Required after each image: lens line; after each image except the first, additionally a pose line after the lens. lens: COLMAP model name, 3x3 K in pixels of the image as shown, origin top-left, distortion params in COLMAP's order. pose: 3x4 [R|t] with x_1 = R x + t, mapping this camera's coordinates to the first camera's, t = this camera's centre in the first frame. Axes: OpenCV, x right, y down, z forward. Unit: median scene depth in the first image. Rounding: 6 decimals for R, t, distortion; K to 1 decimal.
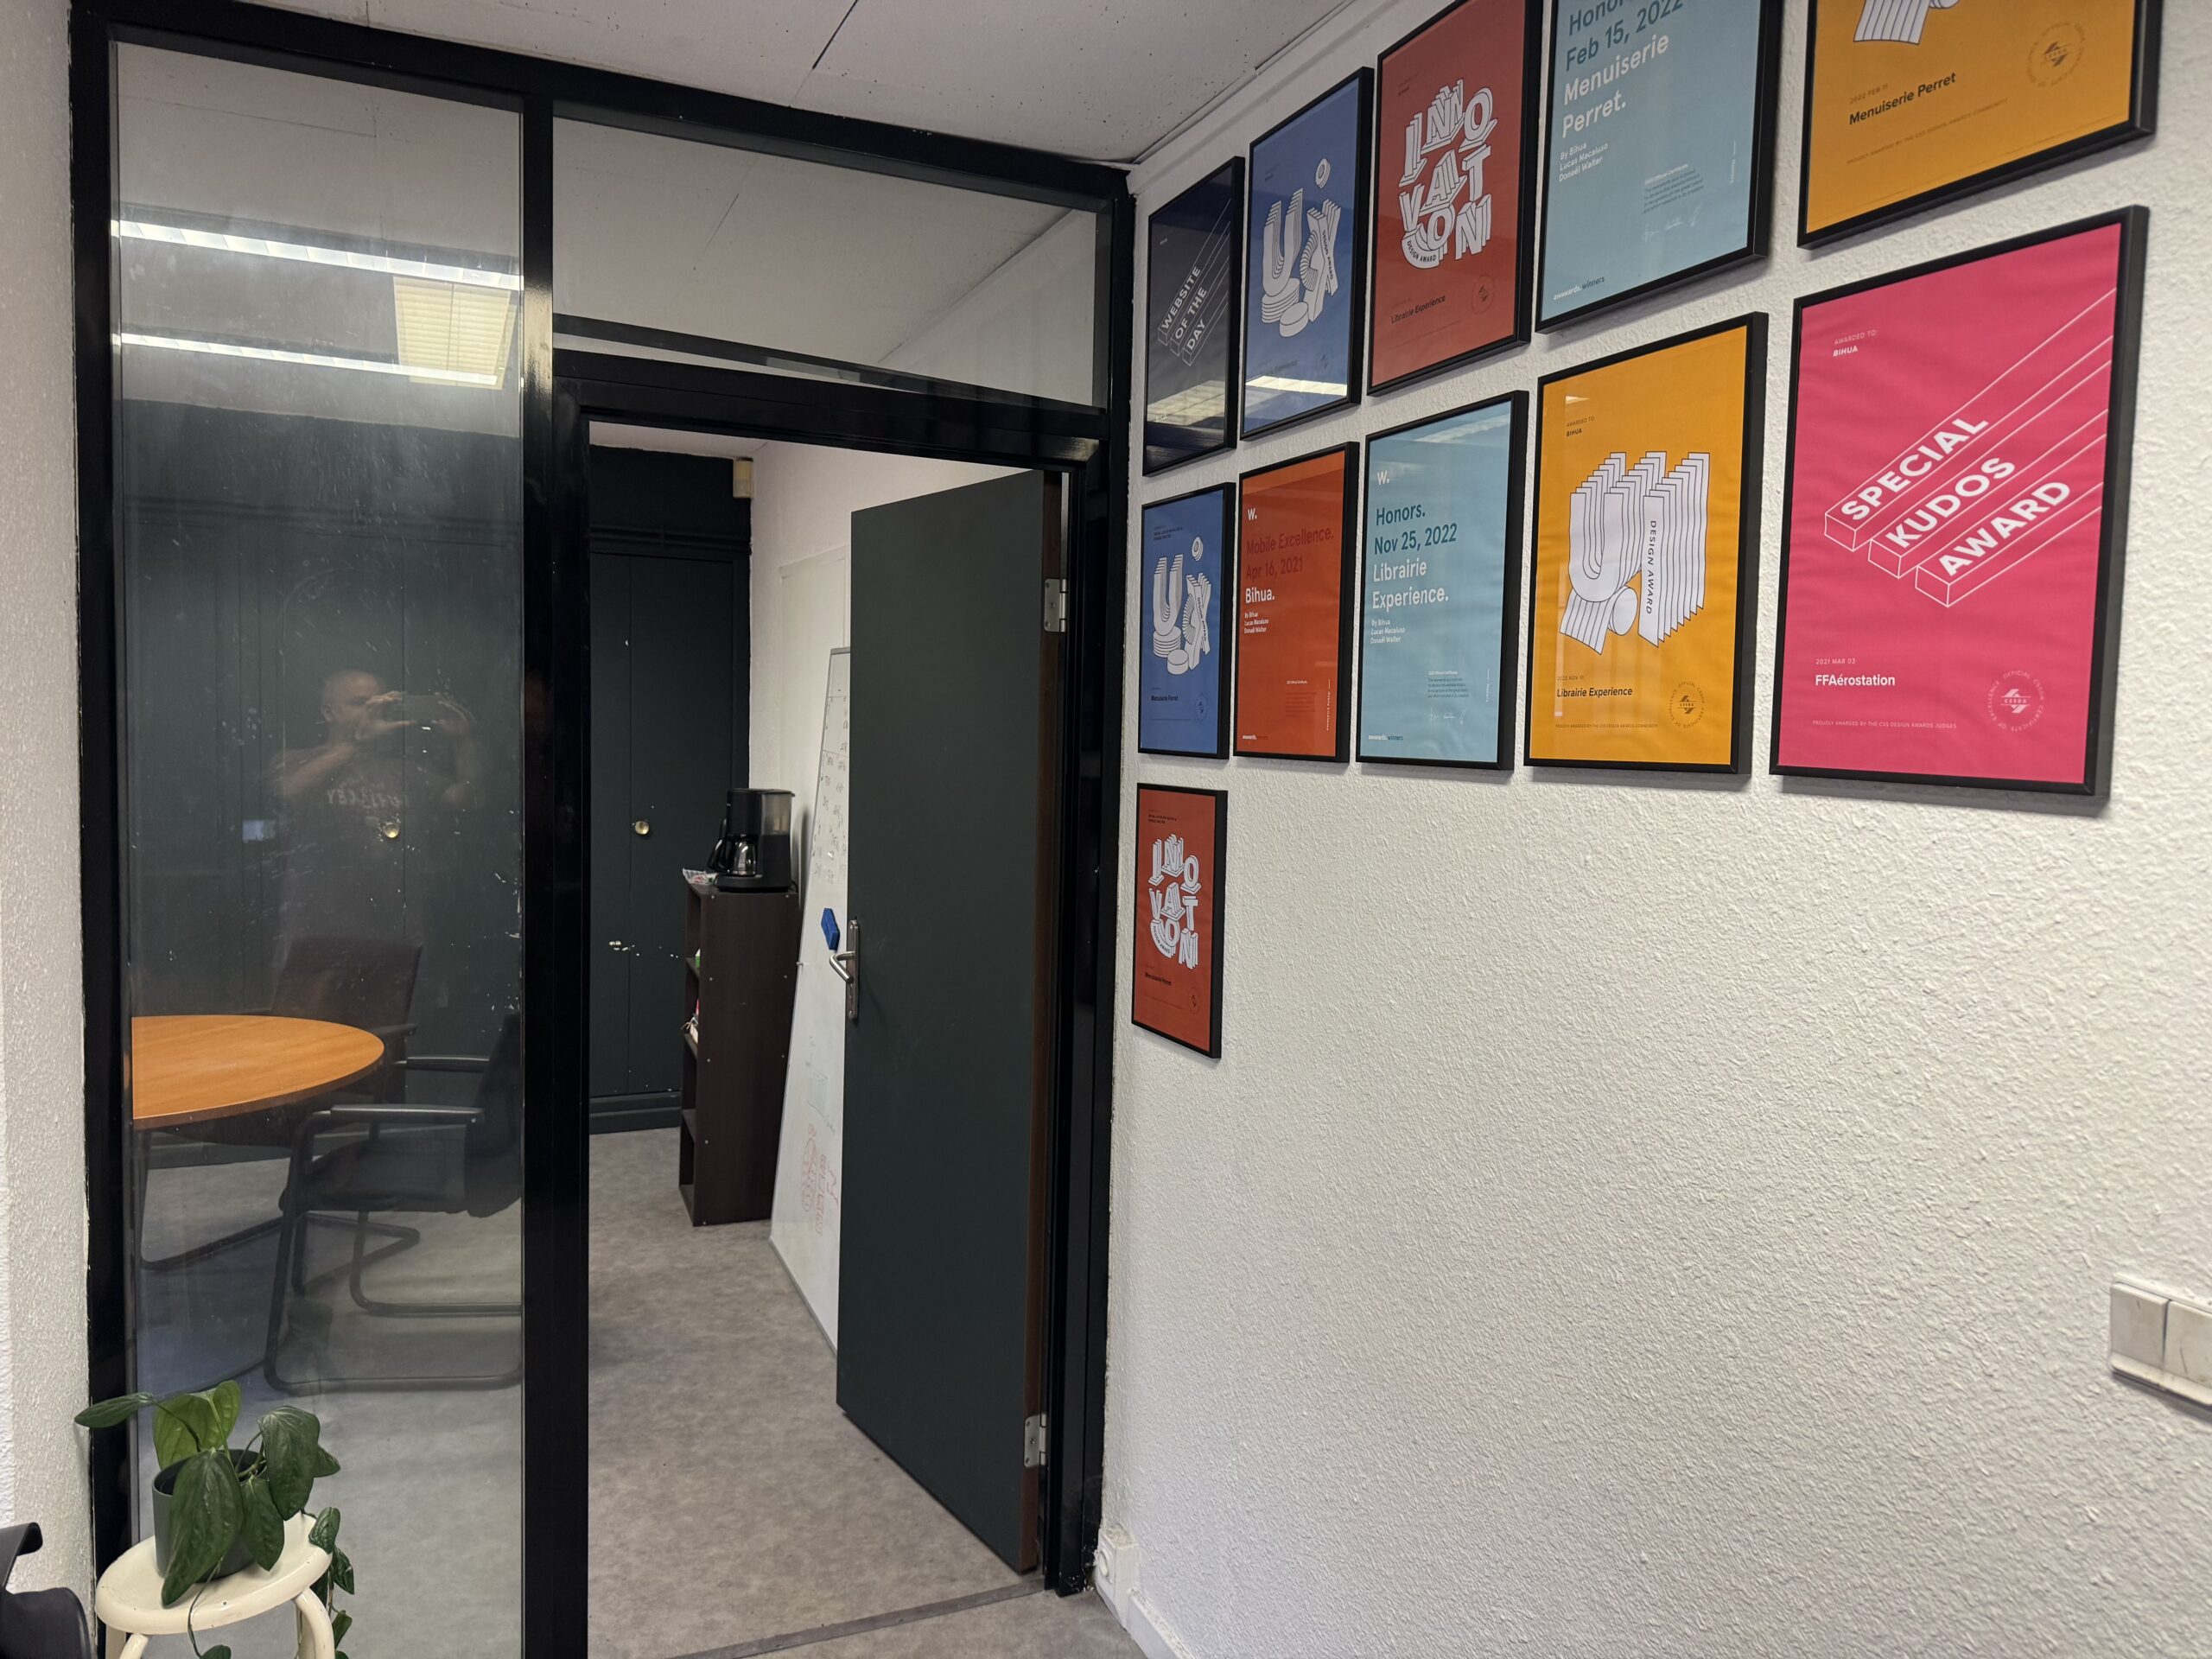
lens RADIAL K [[1539.7, 0, 1106.0], [0, 1539.7, 829.5], [0, 0, 1]] dist [0.152225, -0.283049]
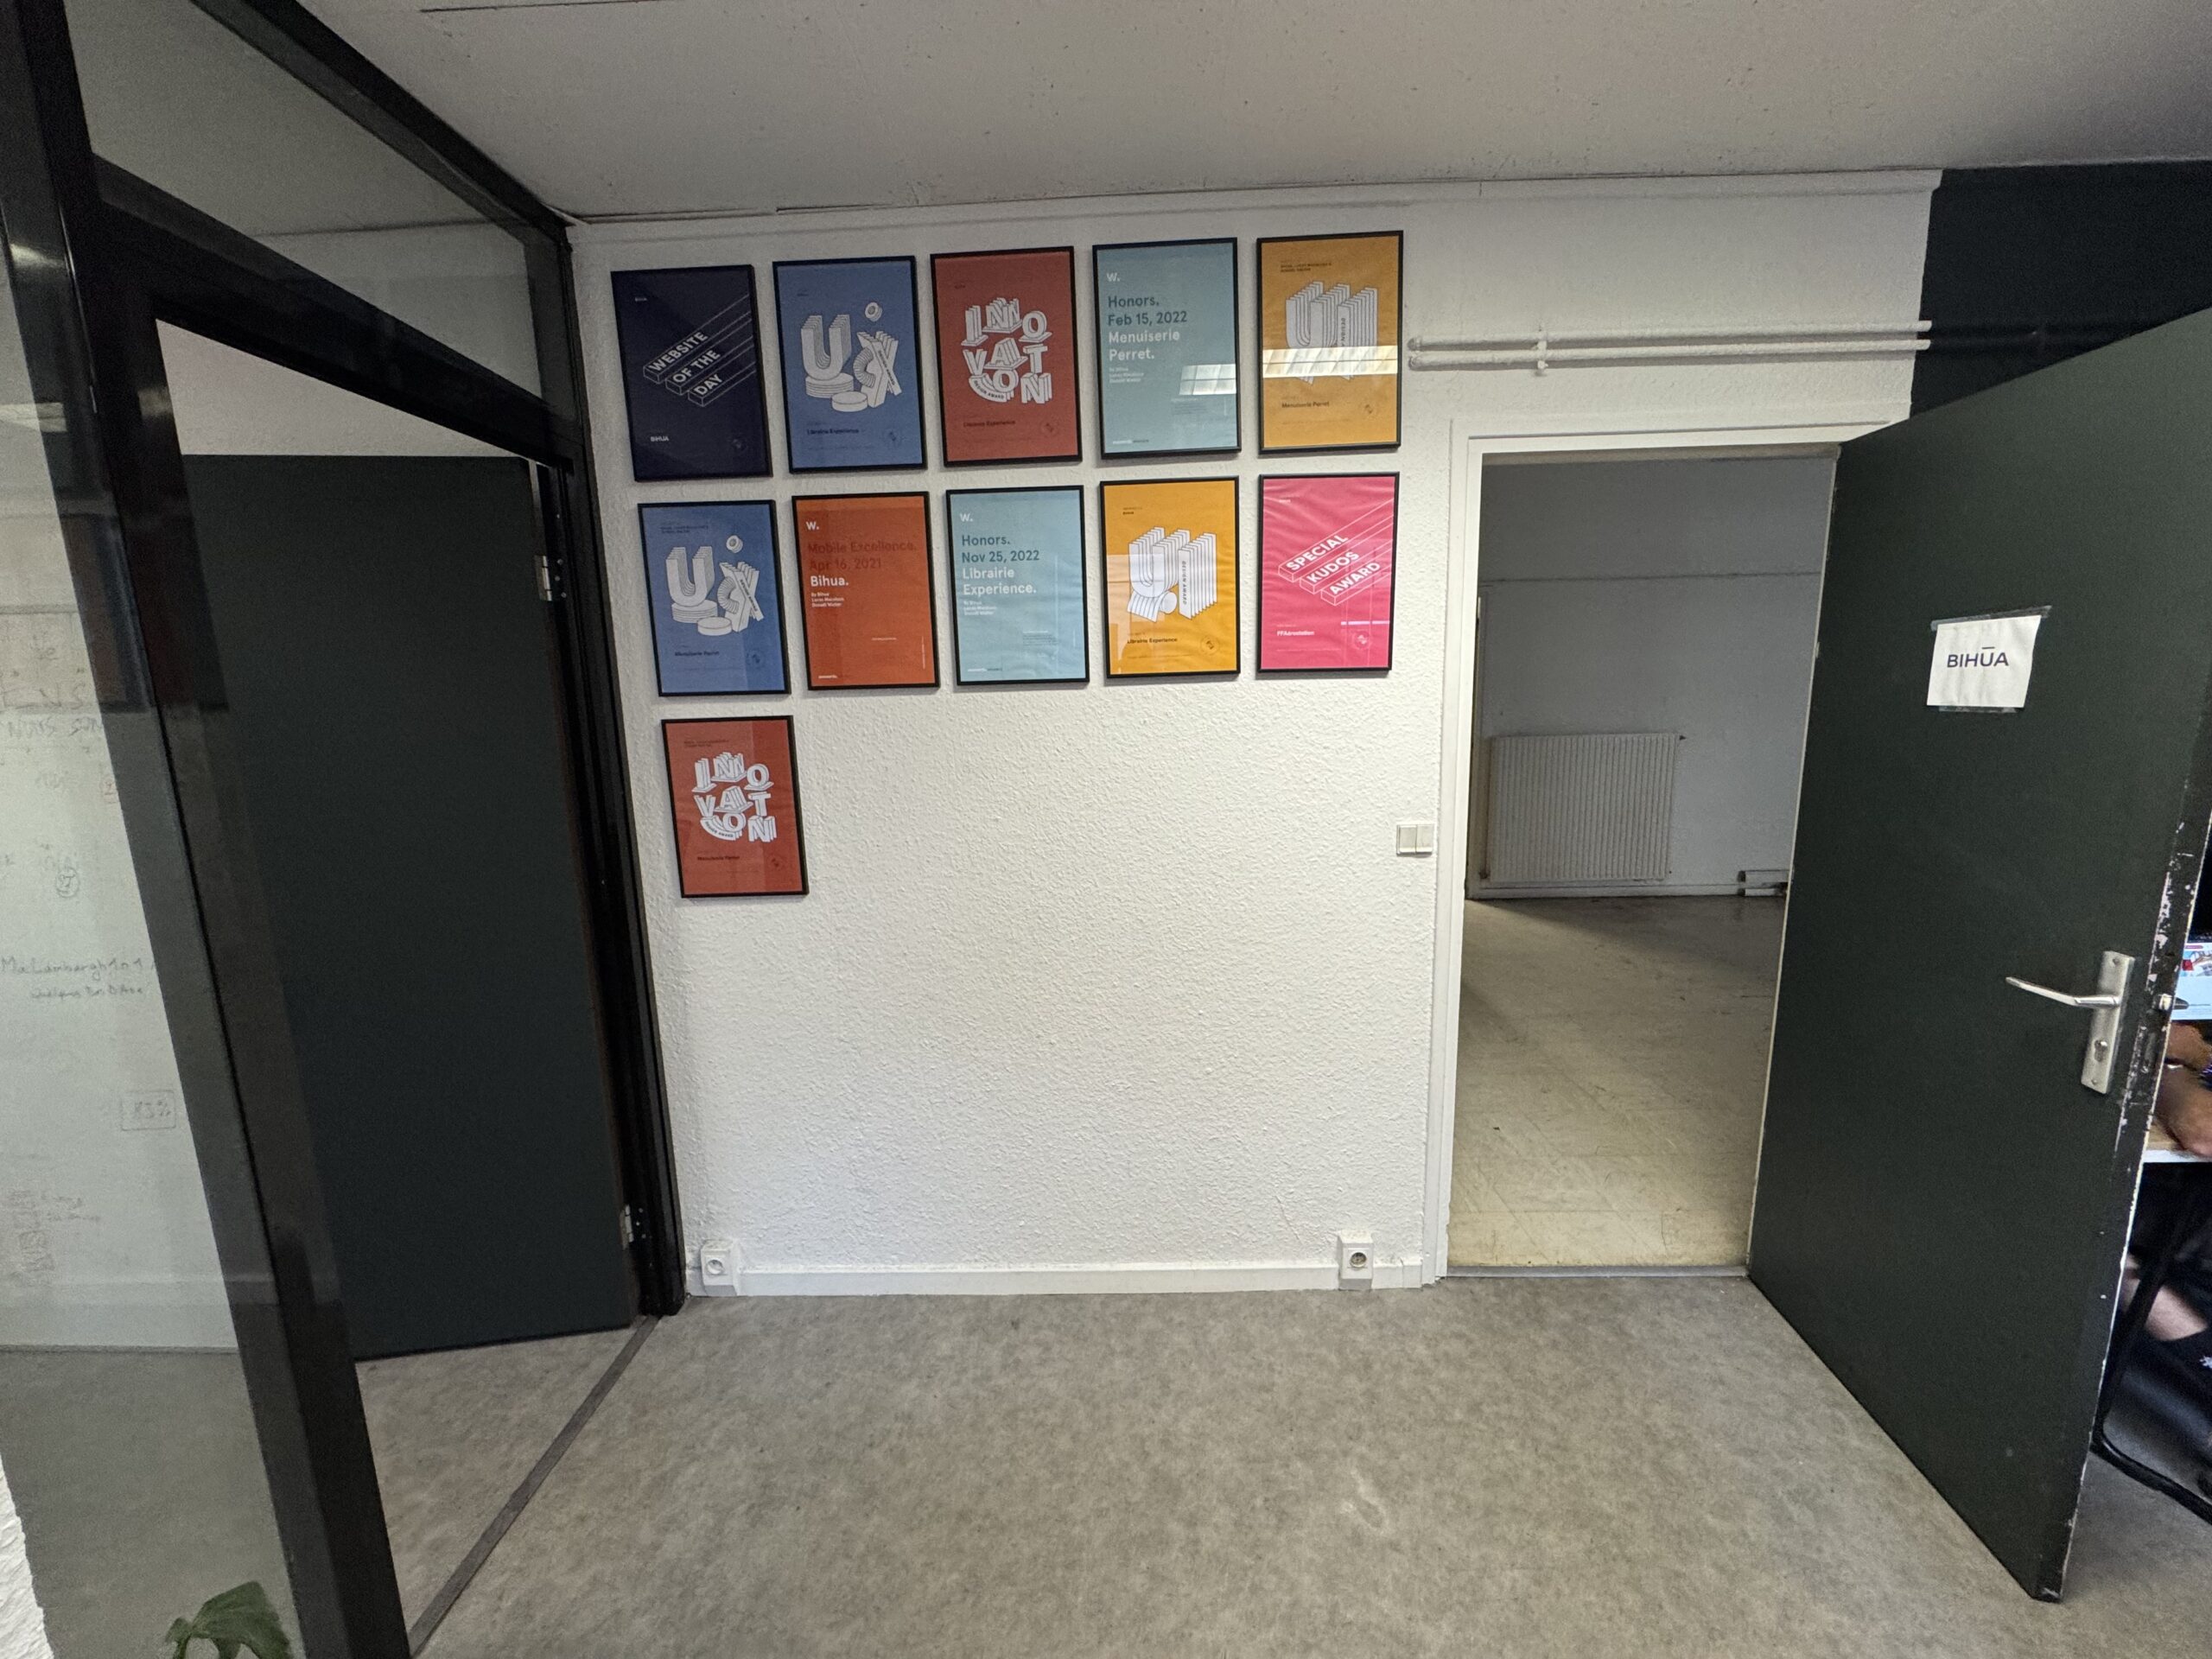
lens RADIAL K [[880.8, 0, 1106.0], [0, 880.8, 829.5], [0, 0, 1]] dist [-0.002147, -0.000030]
pose [[0.422967, -0.184424, 0.887179, -0.592159], [0.099739, 0.982596, 0.156708, -0.020629], [-0.900639, 0.022205, 0.434000, 0.384268]]
